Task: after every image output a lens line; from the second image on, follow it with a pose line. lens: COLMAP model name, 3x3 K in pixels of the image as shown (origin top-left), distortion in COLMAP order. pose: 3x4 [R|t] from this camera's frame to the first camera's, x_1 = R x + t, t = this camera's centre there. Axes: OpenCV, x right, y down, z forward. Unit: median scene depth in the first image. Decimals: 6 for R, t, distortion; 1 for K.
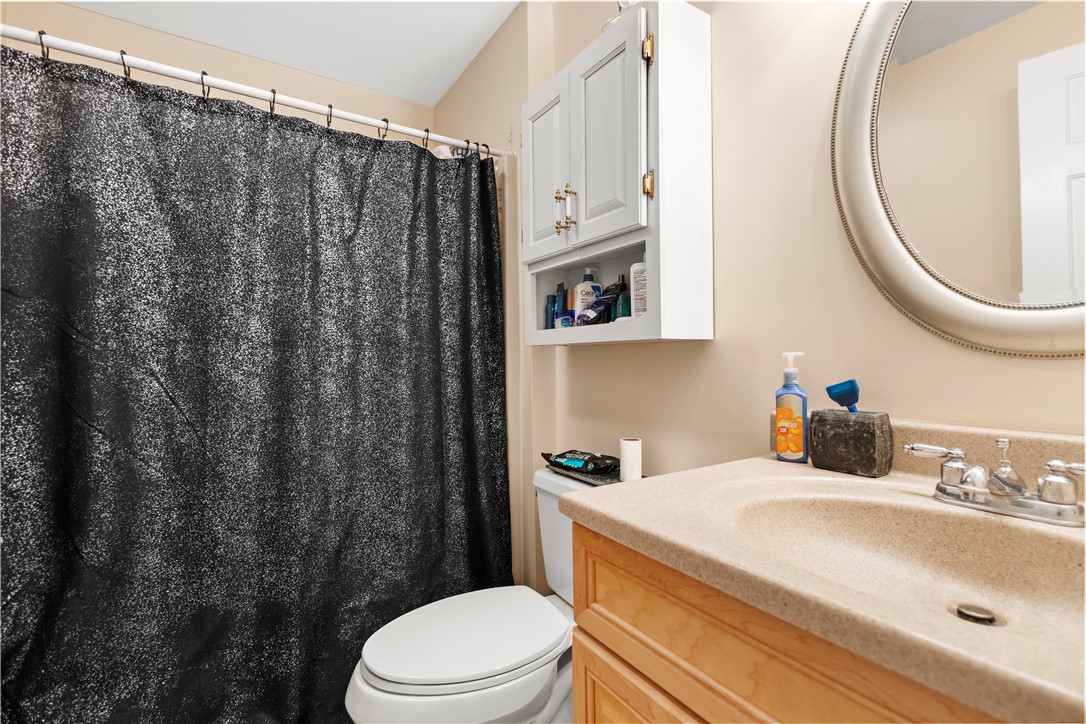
lens RADIAL K [[497.9, 0, 545.5], [0, 497.9, 361.0], [0, 0, 1]] dist [0.006419, -0.000344]
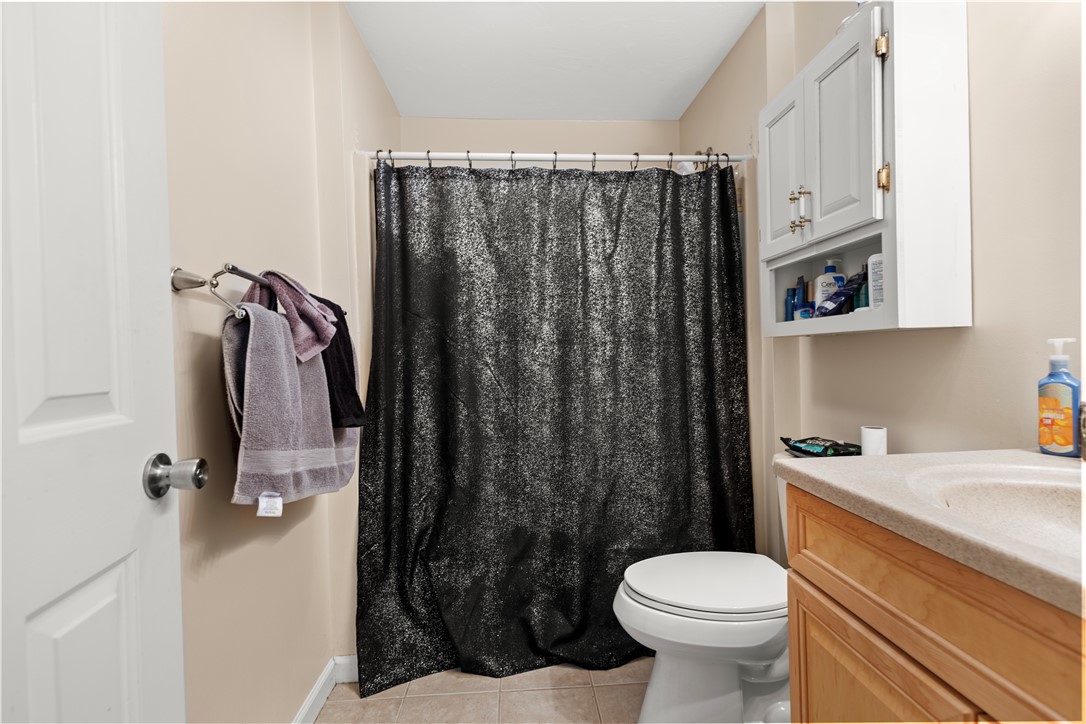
lens RADIAL K [[497.9, 0, 545.5], [0, 497.9, 361.0], [0, 0, 1]] dist [0.006419, -0.000344]
pose [[0.877673, -0.007517, -0.479200, 0.072886], [0.016099, 0.999775, 0.013803, -0.002797], [0.478989, -0.019829, 0.877597, -0.209534]]
